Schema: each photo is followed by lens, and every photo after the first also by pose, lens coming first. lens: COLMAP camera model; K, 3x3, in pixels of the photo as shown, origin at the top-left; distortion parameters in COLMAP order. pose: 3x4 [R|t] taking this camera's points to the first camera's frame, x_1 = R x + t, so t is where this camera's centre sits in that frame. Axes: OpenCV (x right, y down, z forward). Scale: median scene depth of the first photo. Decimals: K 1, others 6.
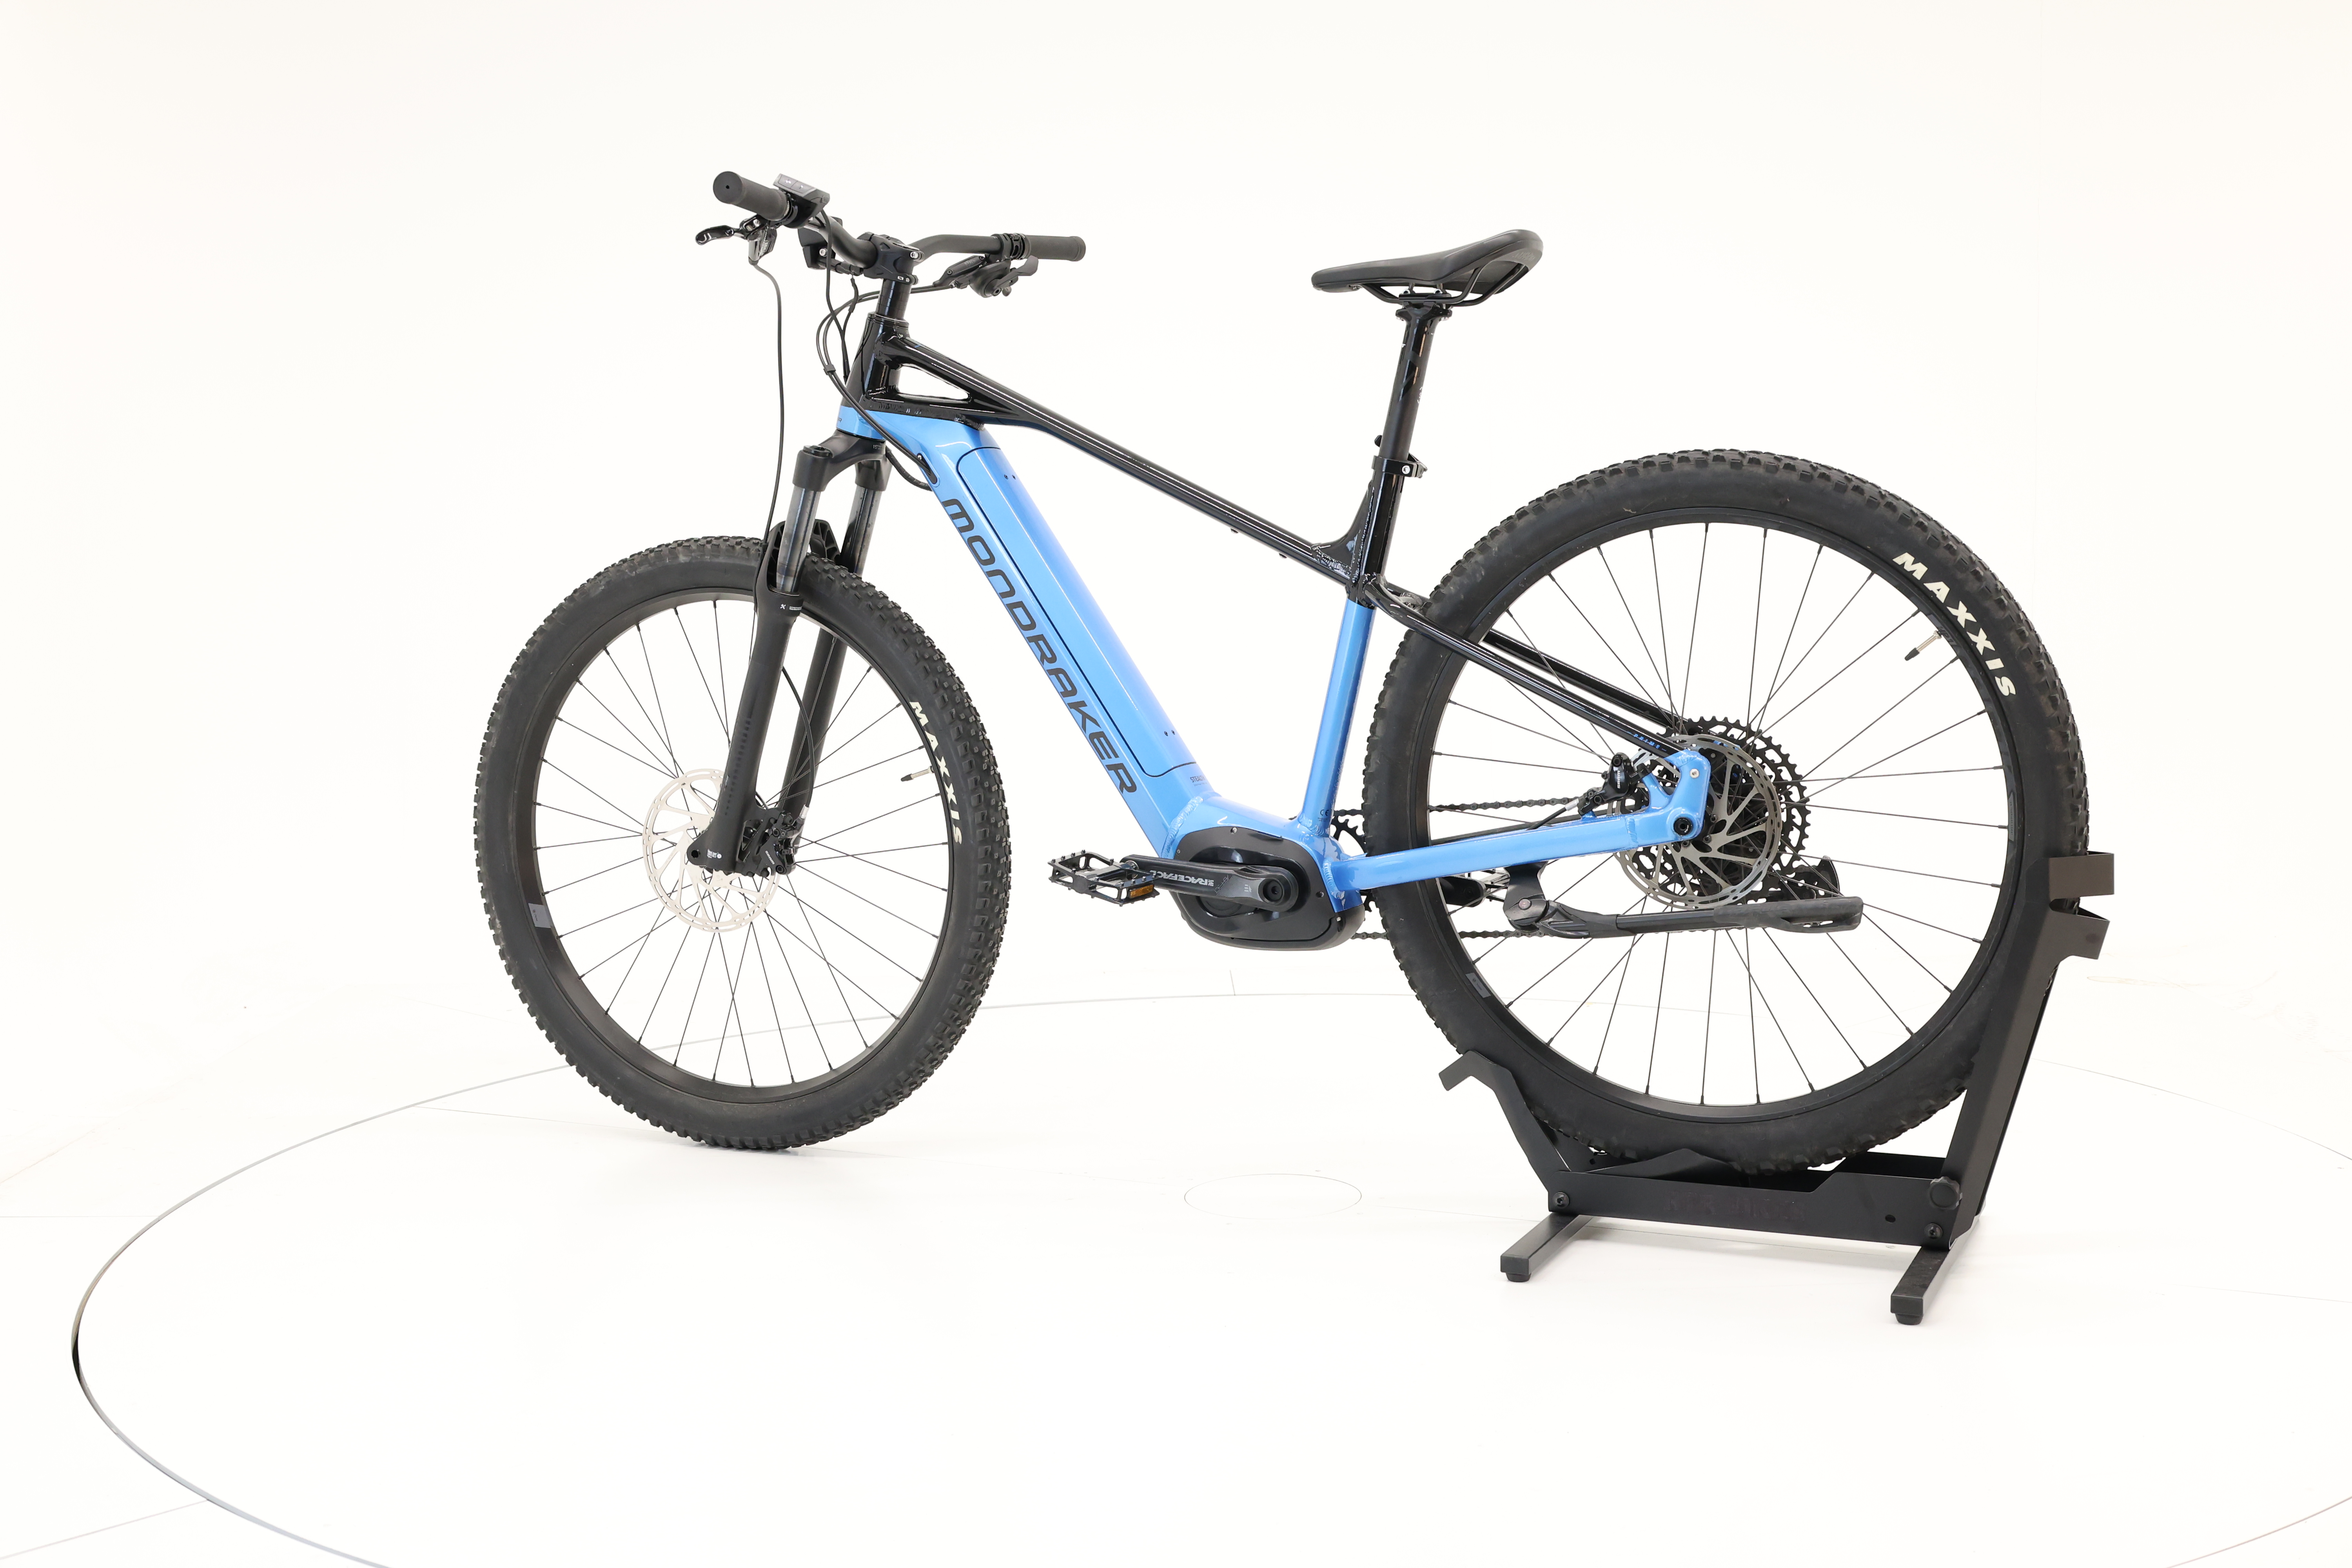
lens RADIAL K [[2641.4, 0, 1171.6], [0, 2641.4, 517.3], [0, 0, 1]] dist [-0.020943, 0.006608]
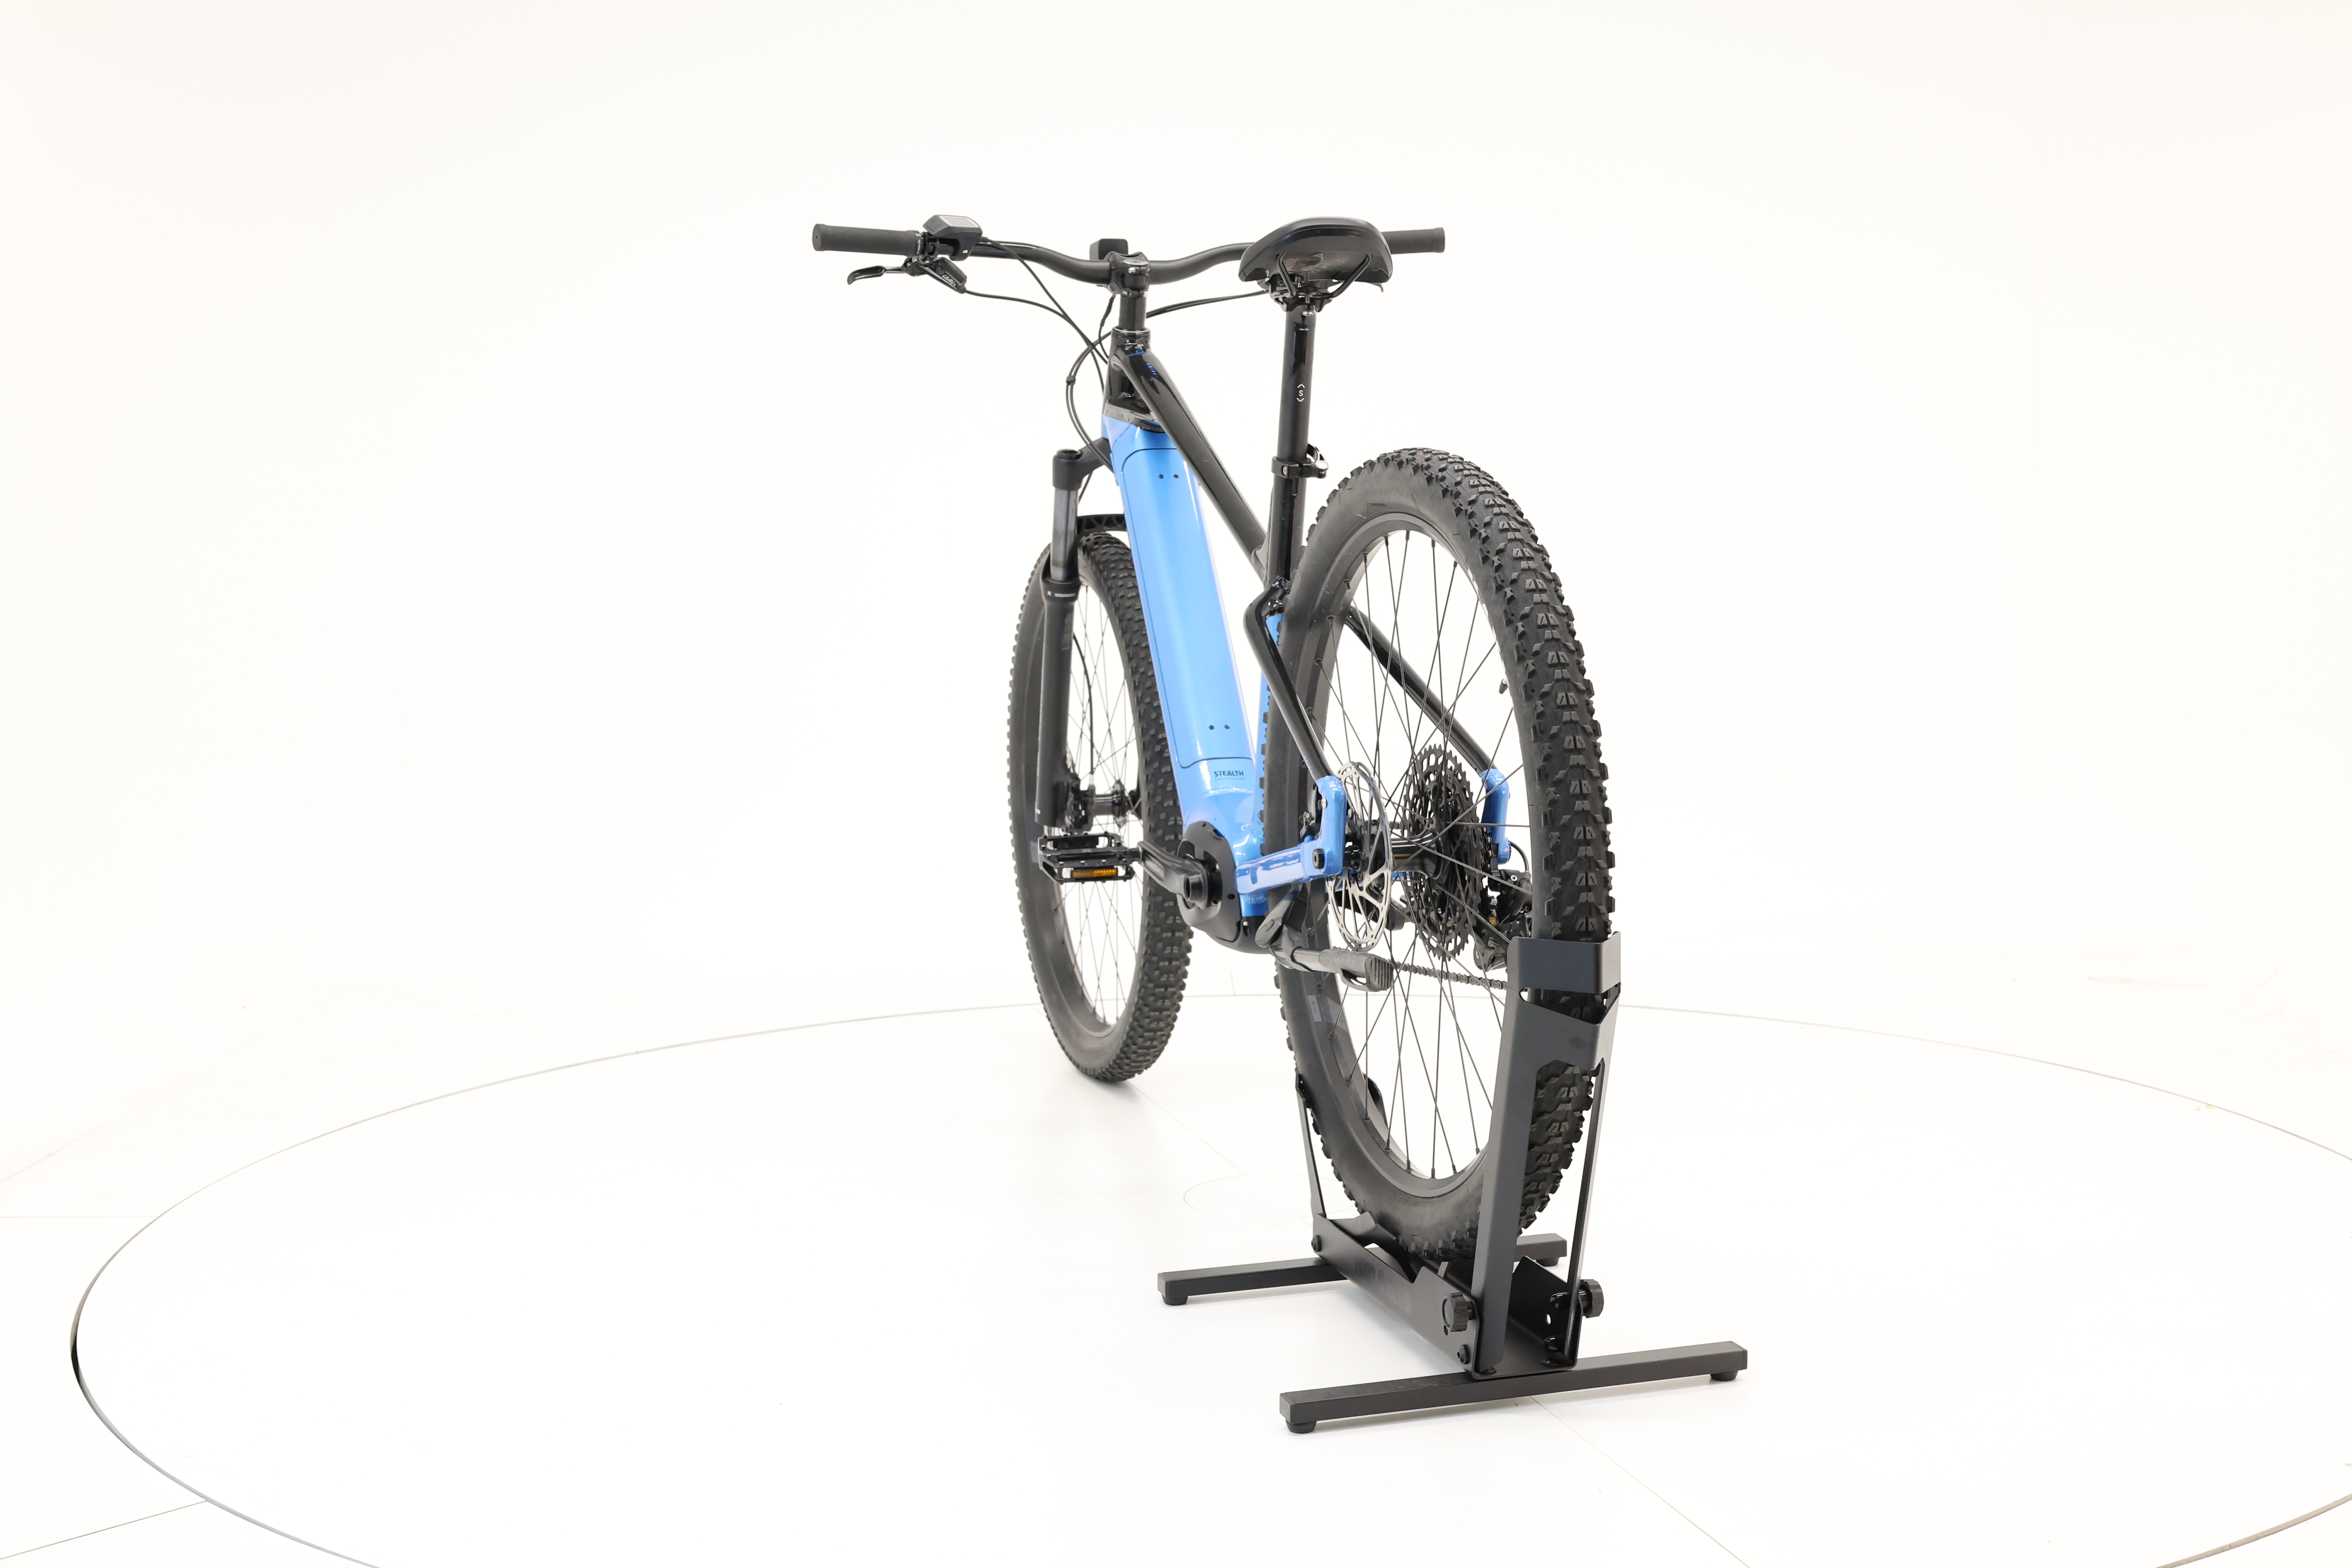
lens RADIAL K [[2641.4, 0, 1171.6], [0, 2641.4, 517.3], [0, 0, 1]] dist [-0.020943, 0.006608]
pose [[0.658949, 0.005027, -0.752171, 0.797170], [0.007521, 0.999884, 0.013271, -0.014059], [0.752150, -0.014402, 0.658835, 0.329483]]
